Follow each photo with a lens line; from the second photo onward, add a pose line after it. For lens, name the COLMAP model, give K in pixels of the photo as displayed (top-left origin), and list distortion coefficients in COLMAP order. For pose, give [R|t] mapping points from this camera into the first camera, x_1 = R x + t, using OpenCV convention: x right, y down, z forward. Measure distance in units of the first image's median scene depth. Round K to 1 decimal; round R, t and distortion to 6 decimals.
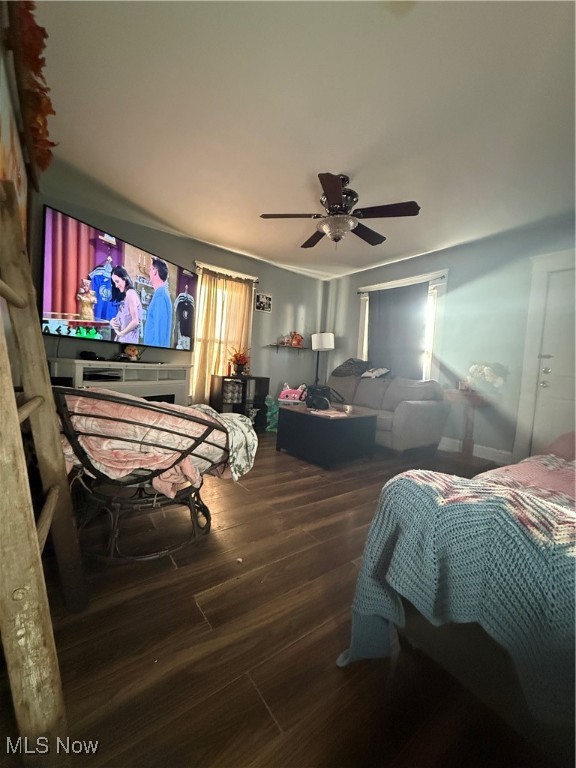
lens RADIAL K [[305.0, 0, 287.4], [0, 305.0, 384.6], [0, 0, 1]] dist [0.000879, 0.000029]
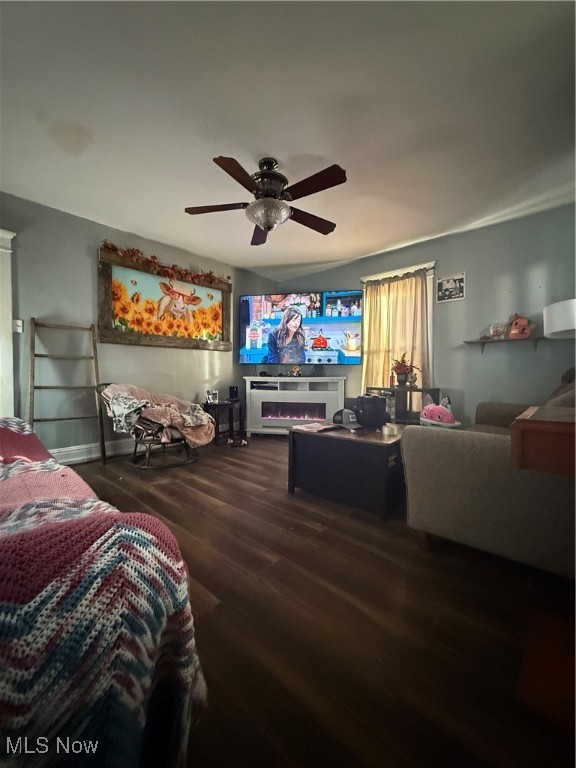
lens RADIAL K [[305.0, 0, 287.9], [0, 305.0, 384.0], [0, 0, 1]] dist [0.000879, 0.000029]
pose [[0.198744, -0.036126, -0.979385, 0.611210], [-0.049858, 0.997654, -0.046918, 0.017487], [0.978782, 0.058155, 0.196476, 0.527586]]
